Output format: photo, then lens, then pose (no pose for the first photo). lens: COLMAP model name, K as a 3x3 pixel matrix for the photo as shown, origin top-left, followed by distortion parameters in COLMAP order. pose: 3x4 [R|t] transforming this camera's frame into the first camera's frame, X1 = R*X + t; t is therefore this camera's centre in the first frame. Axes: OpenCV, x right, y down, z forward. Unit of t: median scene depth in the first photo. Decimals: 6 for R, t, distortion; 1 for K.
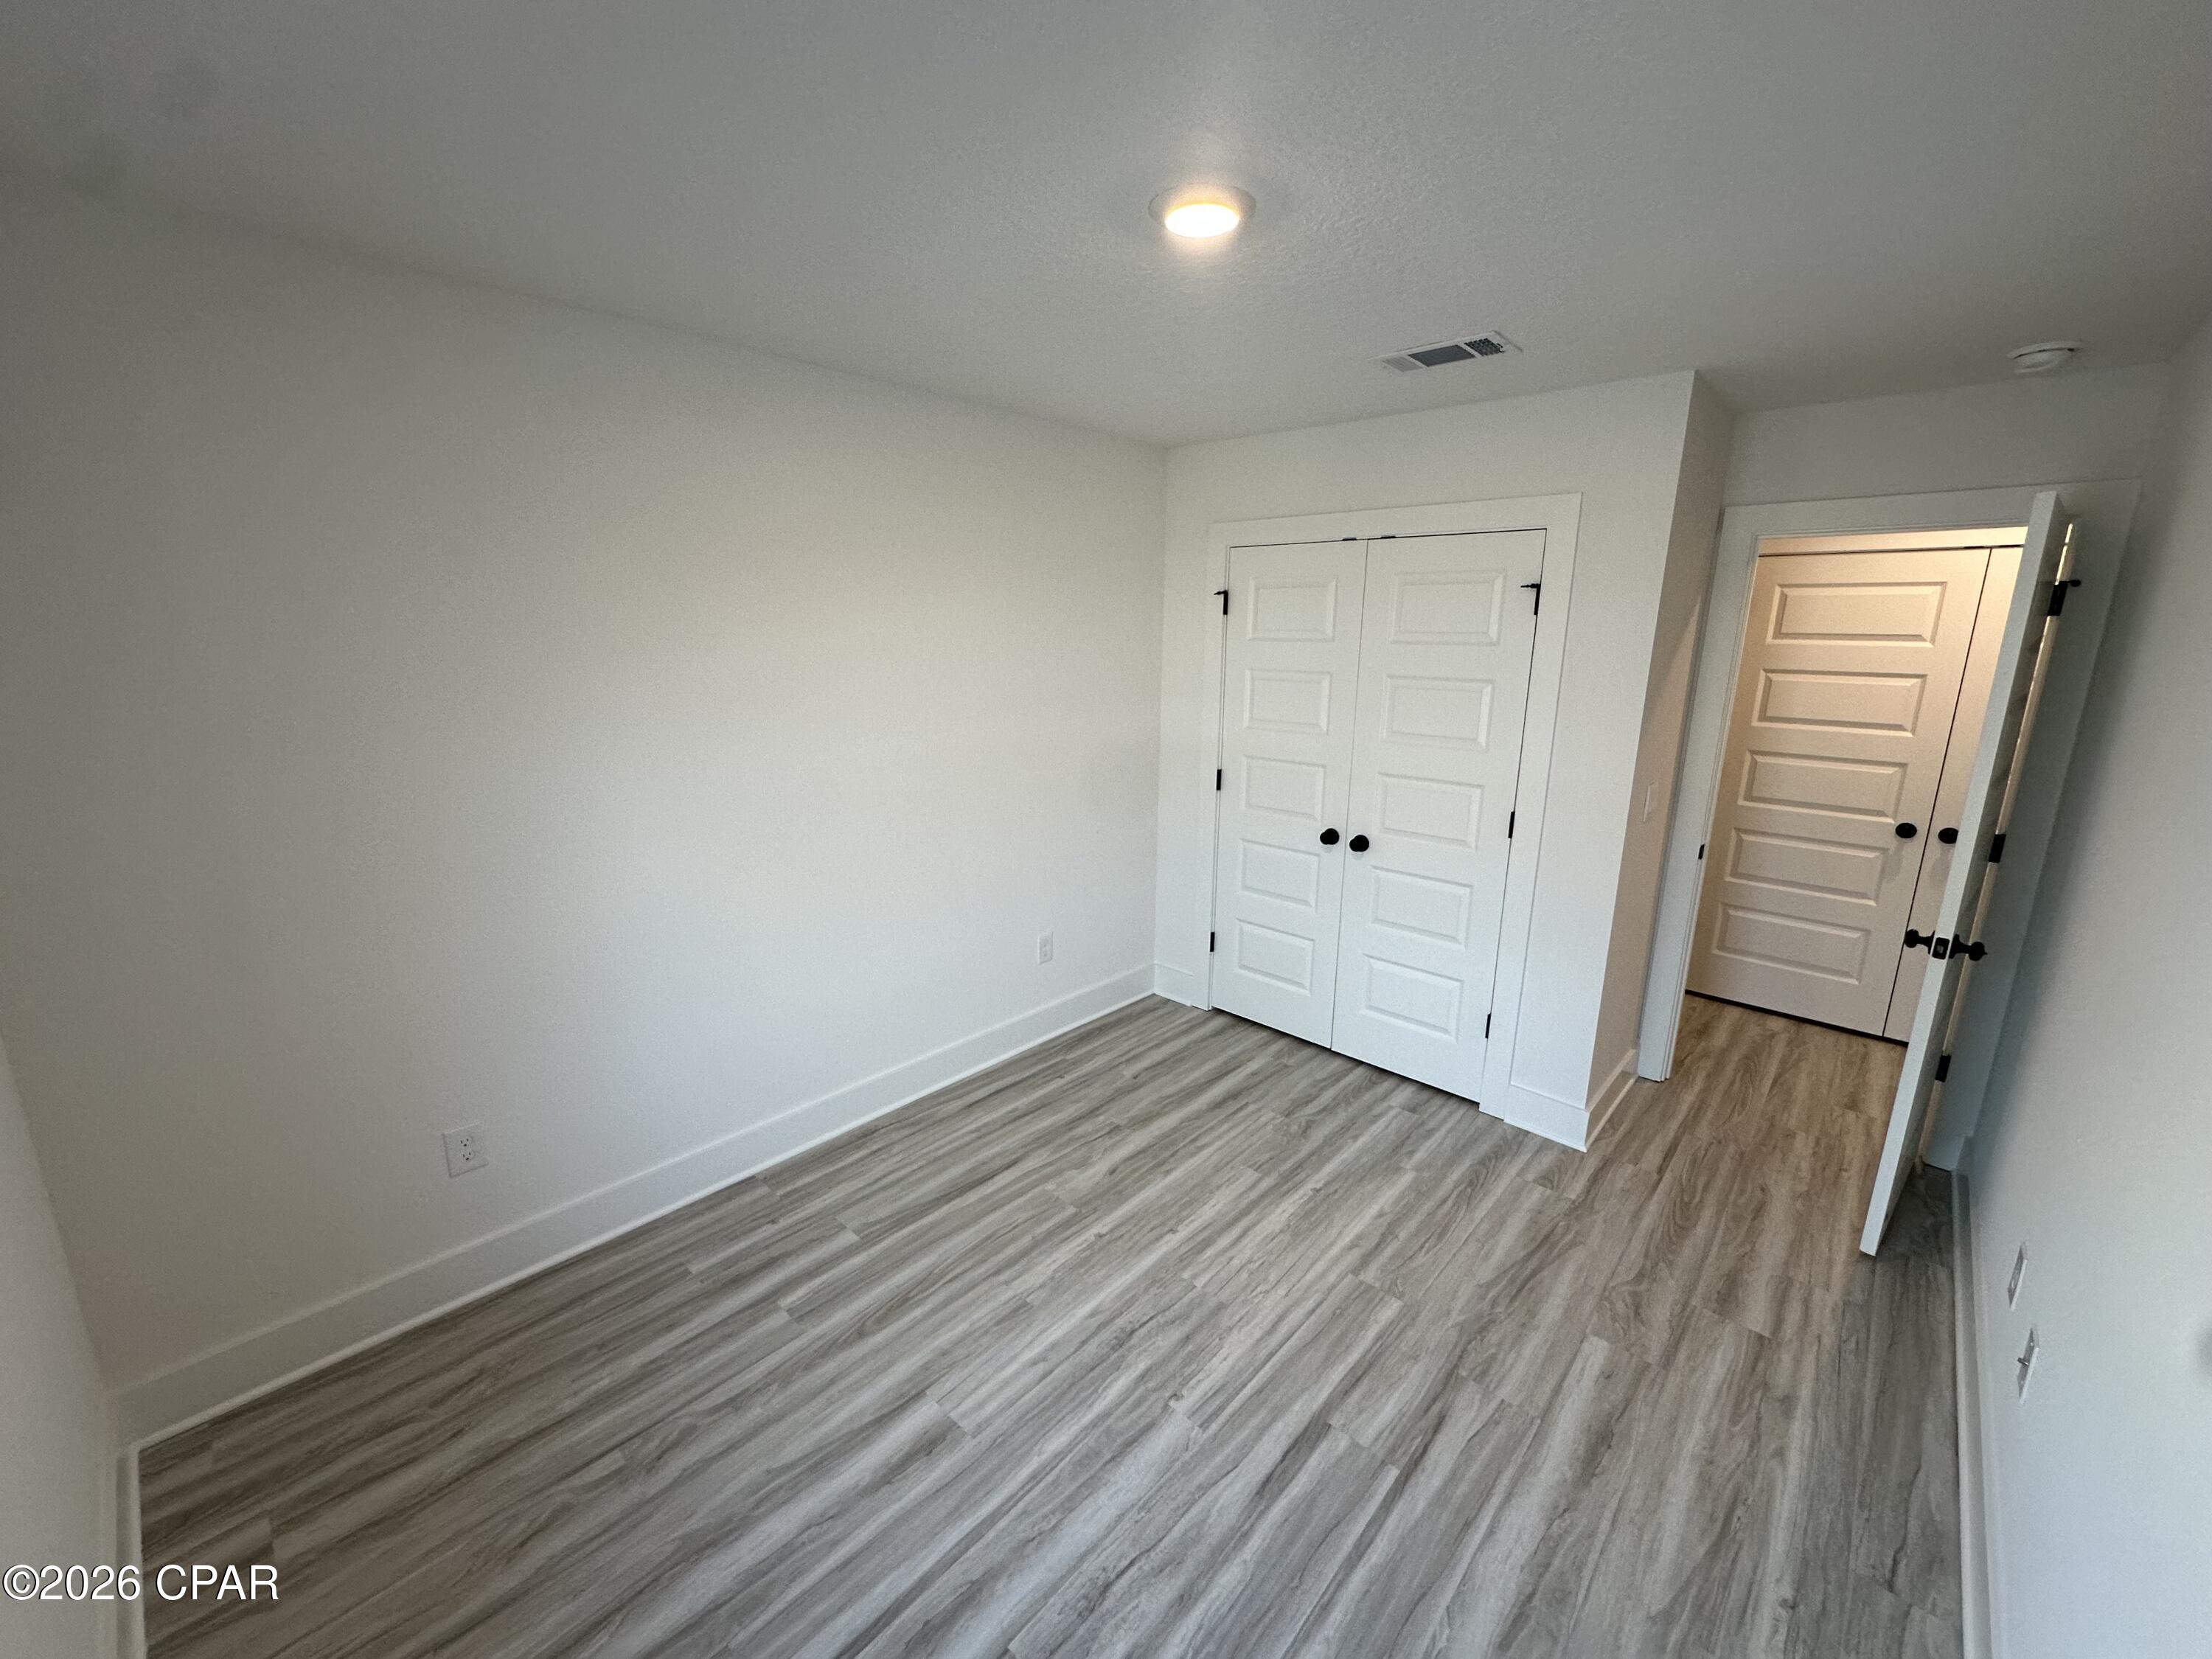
lens RADIAL K [[883.0, 0, 1106.0], [0, 883.0, 829.5], [0, 0, 1]] dist [-0.005585, 0.000609]
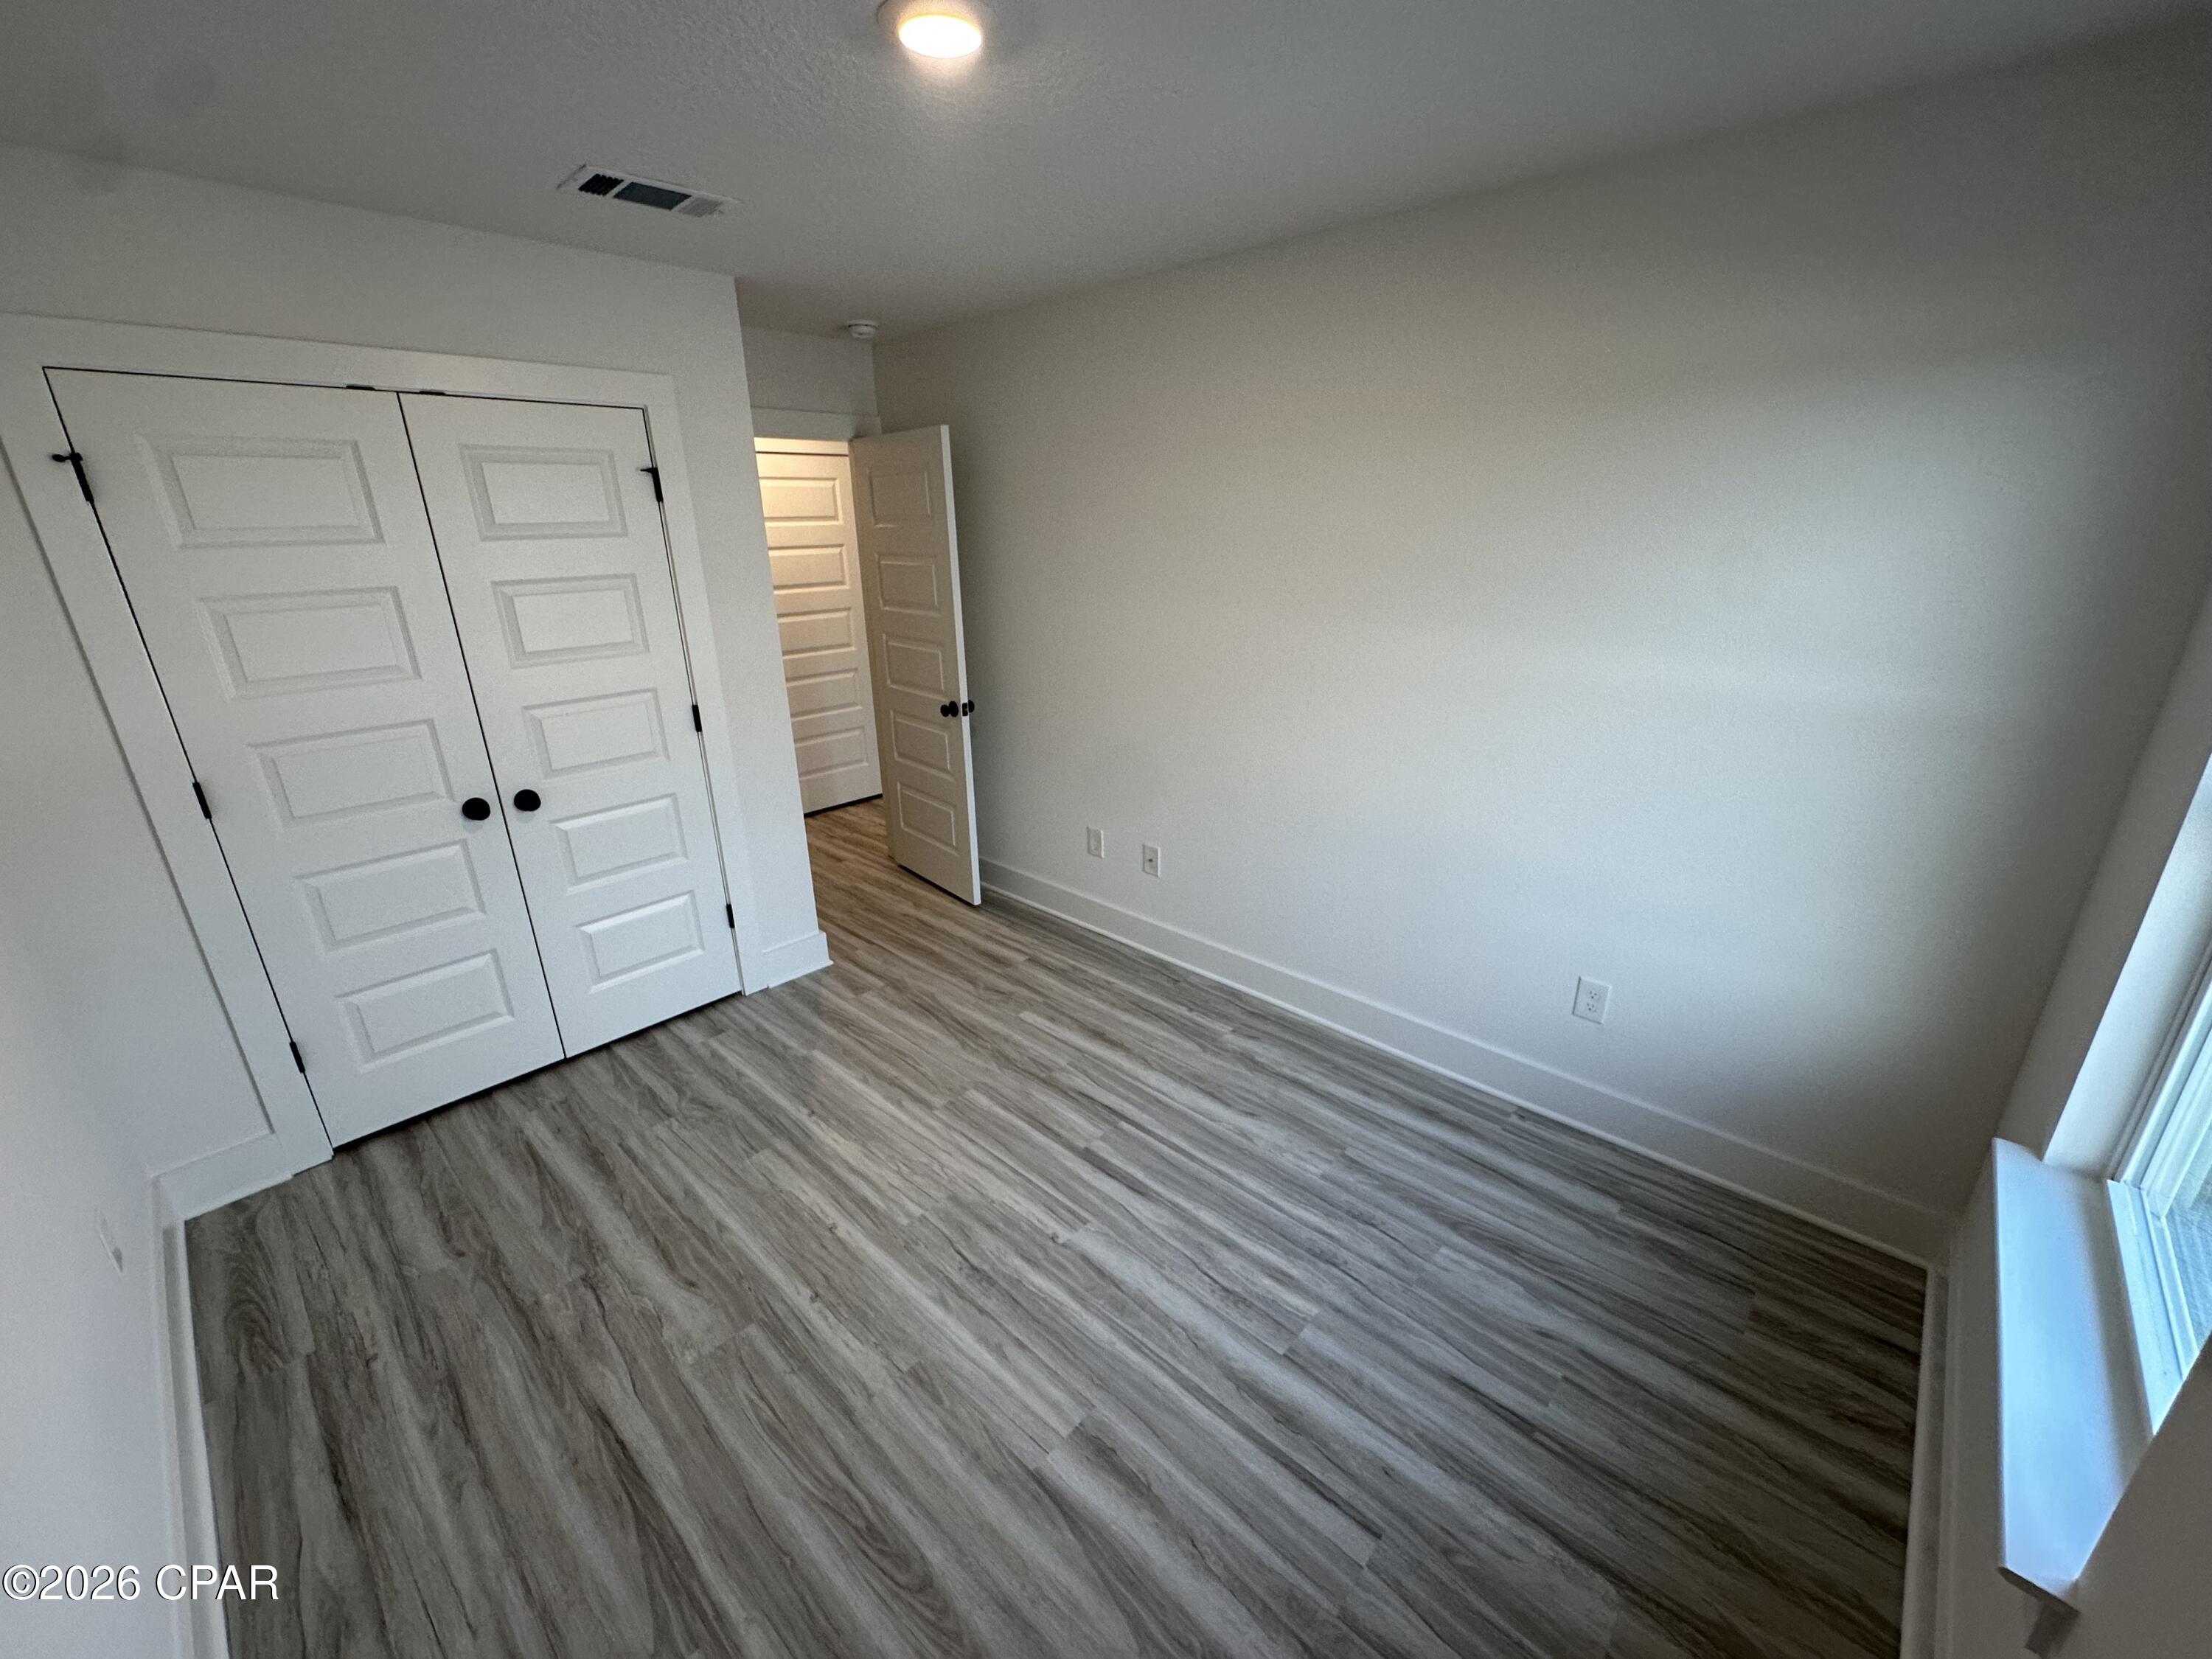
lens RADIAL K [[883.0, 0, 1106.0], [0, 883.0, 829.5], [0, 0, 1]] dist [-0.005585, 0.000609]
pose [[0.004447, -0.345370, 0.938456, -0.710307], [0.237334, 0.912015, 0.334515, -0.158041], [-0.971418, 0.221240, 0.086024, 0.669393]]
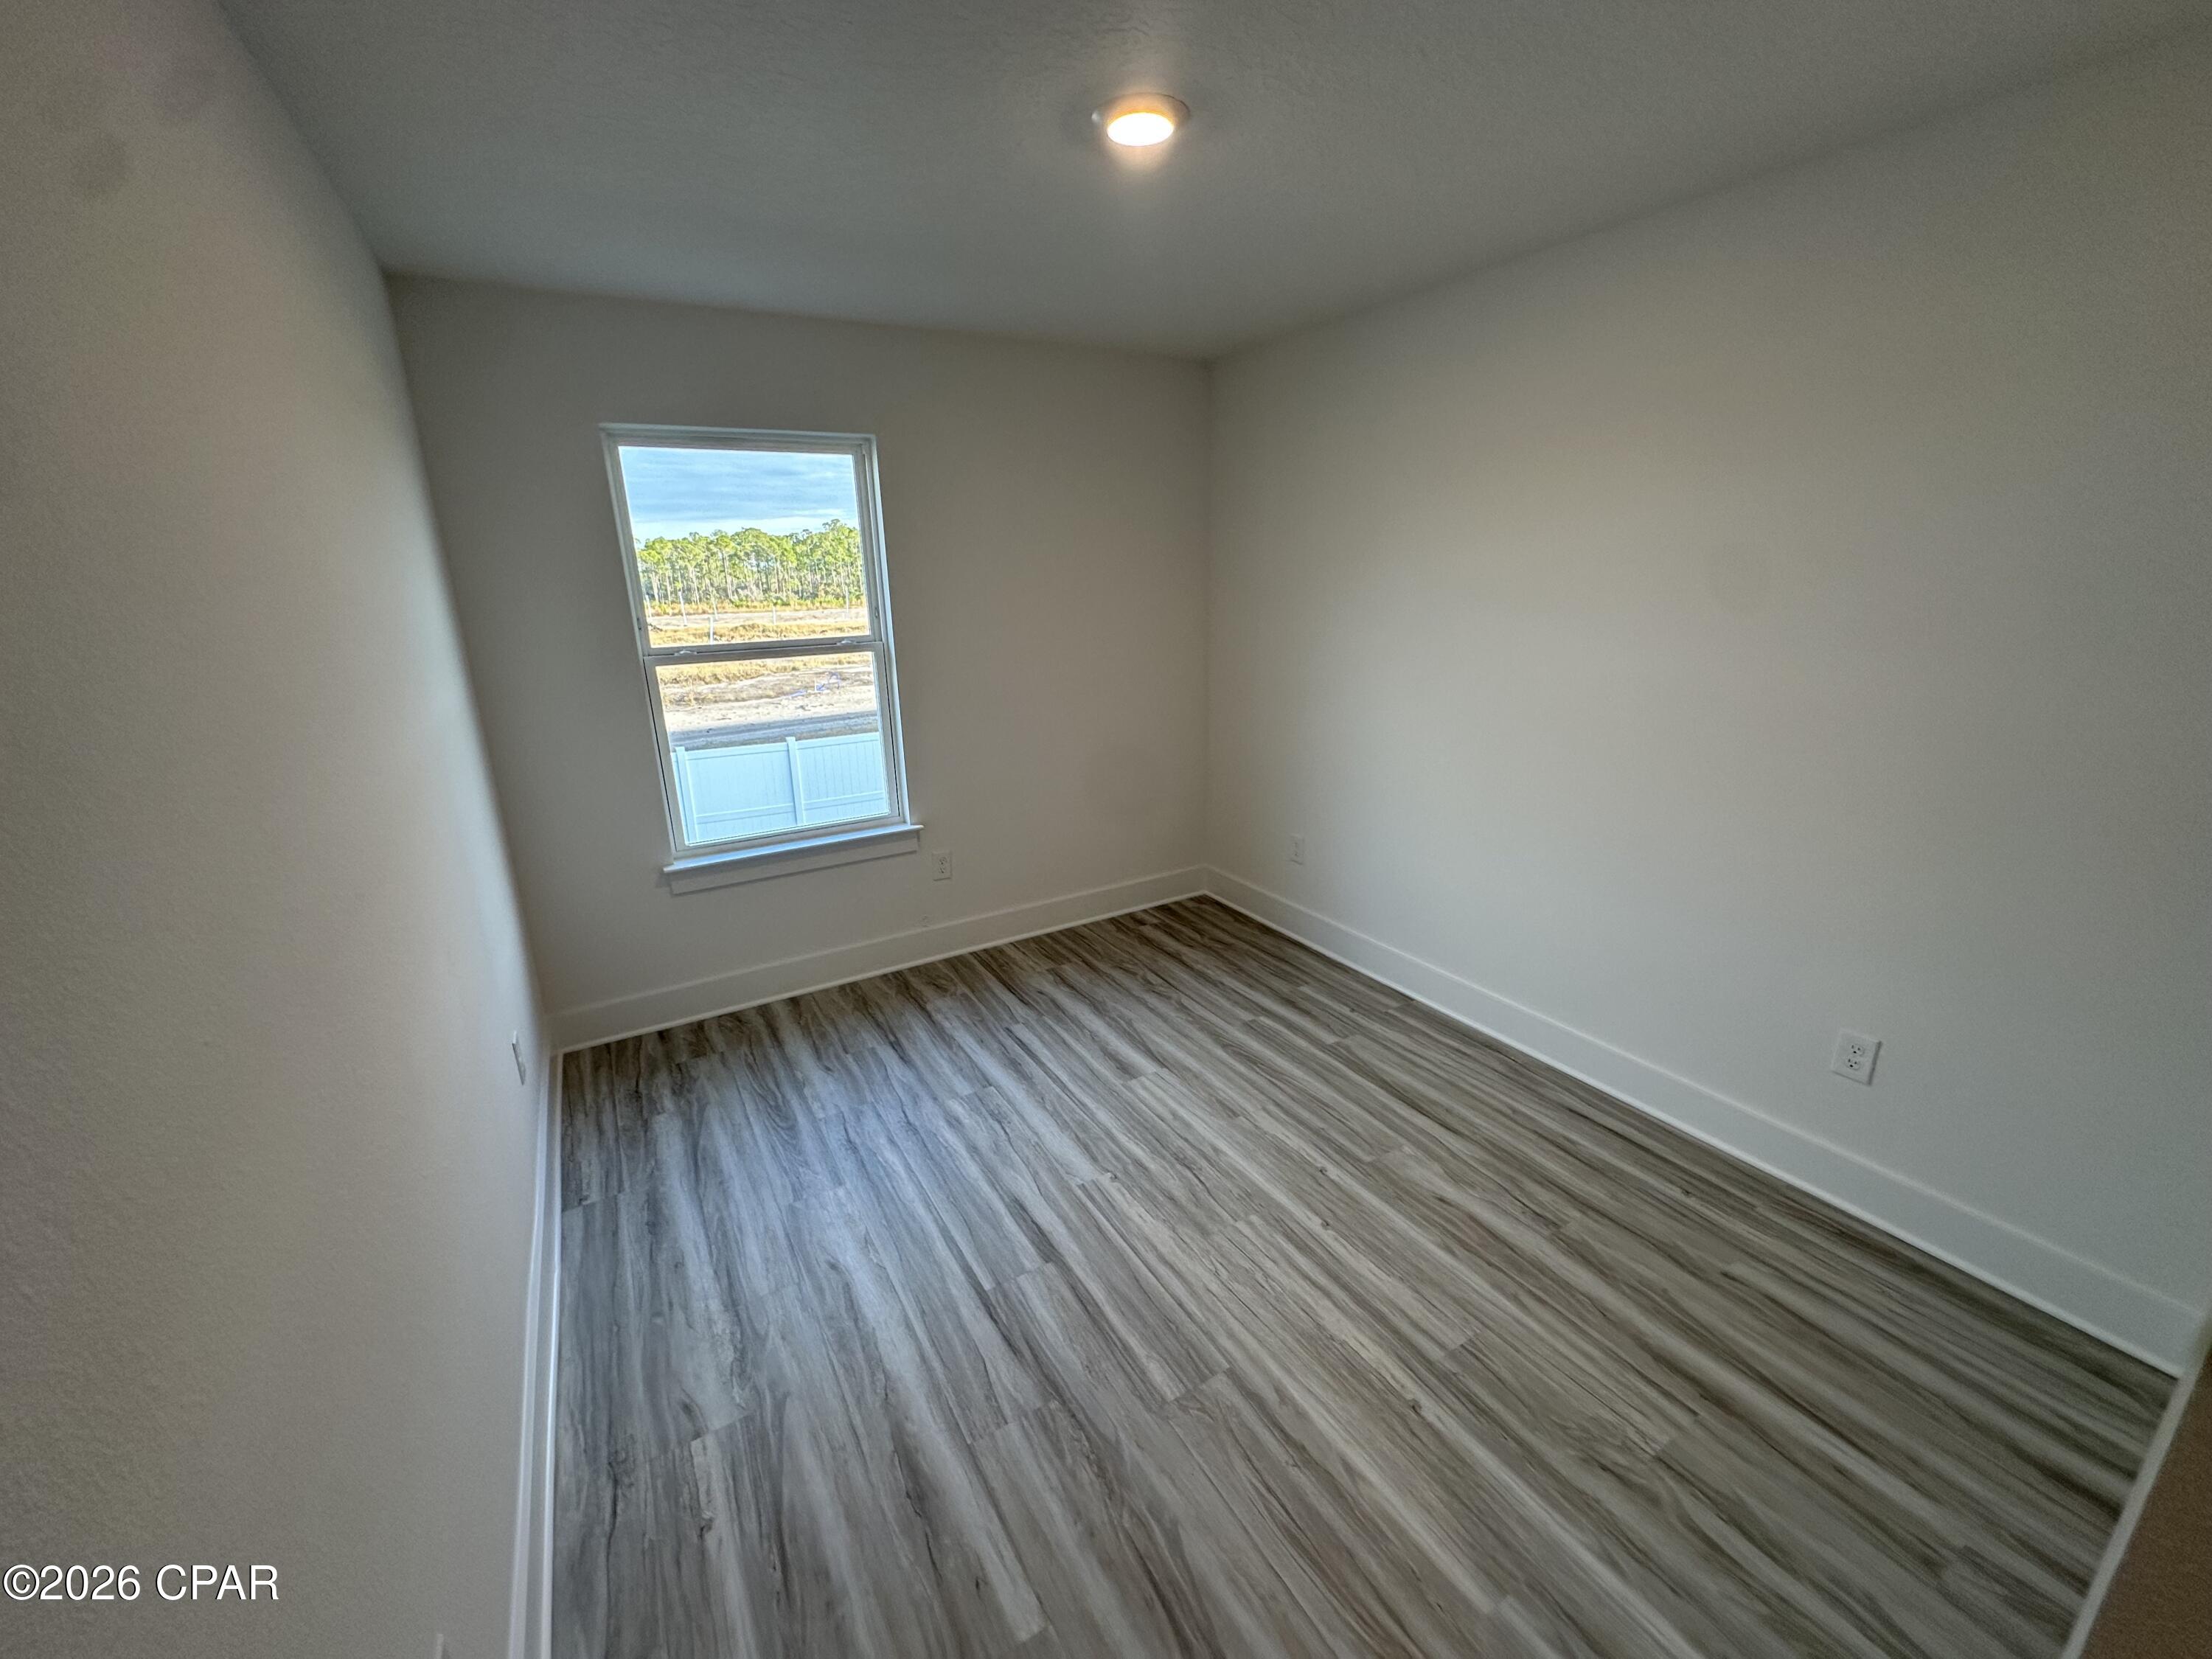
lens RADIAL K [[883.0, 0, 1106.0], [0, 883.0, 829.5], [0, 0, 1]] dist [-0.005585, 0.000609]
pose [[-0.292201, 0.268605, -0.917861, 0.968568], [-0.195023, 0.922845, 0.332149, -0.173962], [0.936261, 0.276059, -0.217272, 1.025426]]
